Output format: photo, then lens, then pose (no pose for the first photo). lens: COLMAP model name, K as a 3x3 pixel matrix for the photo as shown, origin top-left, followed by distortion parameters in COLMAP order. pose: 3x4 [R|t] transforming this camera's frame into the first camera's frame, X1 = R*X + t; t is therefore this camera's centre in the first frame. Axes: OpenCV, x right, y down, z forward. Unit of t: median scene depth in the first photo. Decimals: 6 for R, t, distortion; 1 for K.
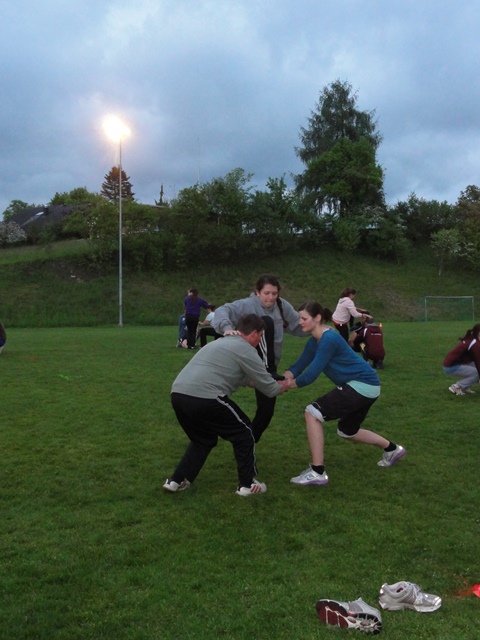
lens RADIAL K [[641.3, 0, 250.4], [0, 641.3, 319.3], [0, 0, 1]] dist [-0.003652, 0.008439]
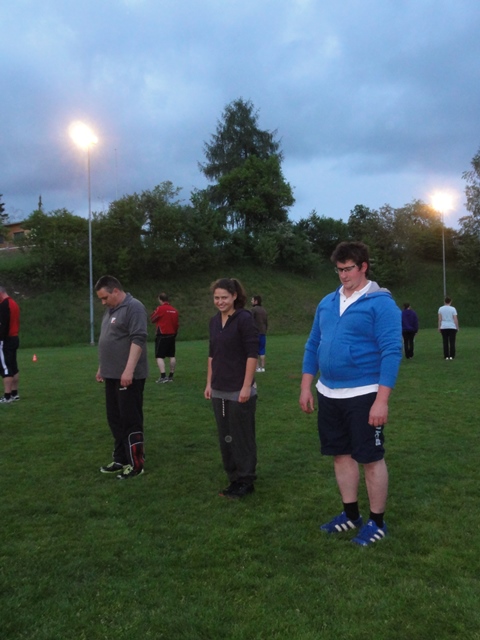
lens RADIAL K [[641.3, 0, 250.4], [0, 641.3, 319.3], [0, 0, 1]] dist [-0.003652, 0.008439]
pose [[0.965905, -0.020729, 0.258064, -0.125864], [0.026879, 0.999432, -0.020326, -0.000948], [-0.257496, 0.026569, 0.965914, 0.020230]]
